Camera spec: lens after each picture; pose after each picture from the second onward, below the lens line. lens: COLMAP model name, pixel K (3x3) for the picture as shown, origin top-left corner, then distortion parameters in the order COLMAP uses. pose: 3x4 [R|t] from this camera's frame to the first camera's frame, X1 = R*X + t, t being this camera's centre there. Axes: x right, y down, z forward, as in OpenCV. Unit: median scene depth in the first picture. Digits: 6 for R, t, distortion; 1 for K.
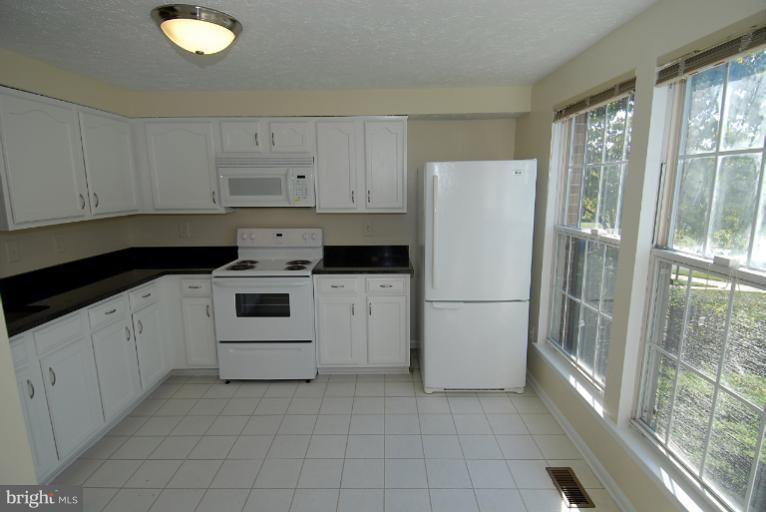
lens RADIAL K [[397.2, 0, 381.6], [0, 397.2, 259.9], [0, 0, 1]] dist [0.053509, -0.059433]
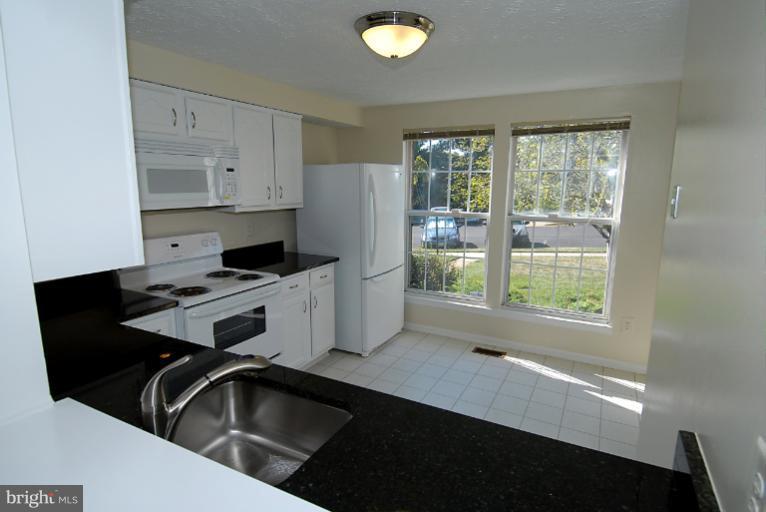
lens RADIAL K [[397.2, 0, 381.6], [0, 397.2, 259.9], [0, 0, 1]] dist [0.053509, -0.059433]
pose [[0.477953, -0.153677, 0.864838, -0.812827], [0.151348, 0.984259, 0.091255, -0.050926], [-0.865248, 0.087276, 0.493689, 0.327797]]
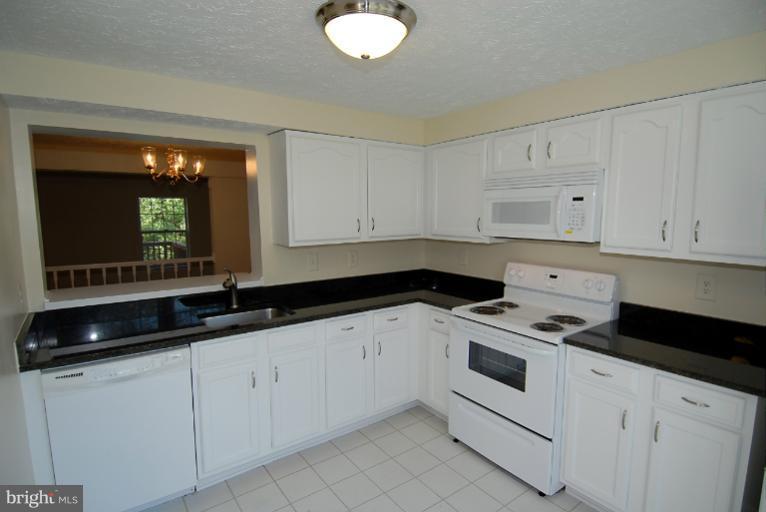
lens RADIAL K [[397.2, 0, 381.6], [0, 397.2, 259.9], [0, 0, 1]] dist [0.053509, -0.059433]
pose [[0.599711, 0.106168, -0.793142, 0.158015], [-0.147730, 0.988812, 0.020658, -0.068457], [0.786462, 0.104782, 0.608686, 0.321633]]
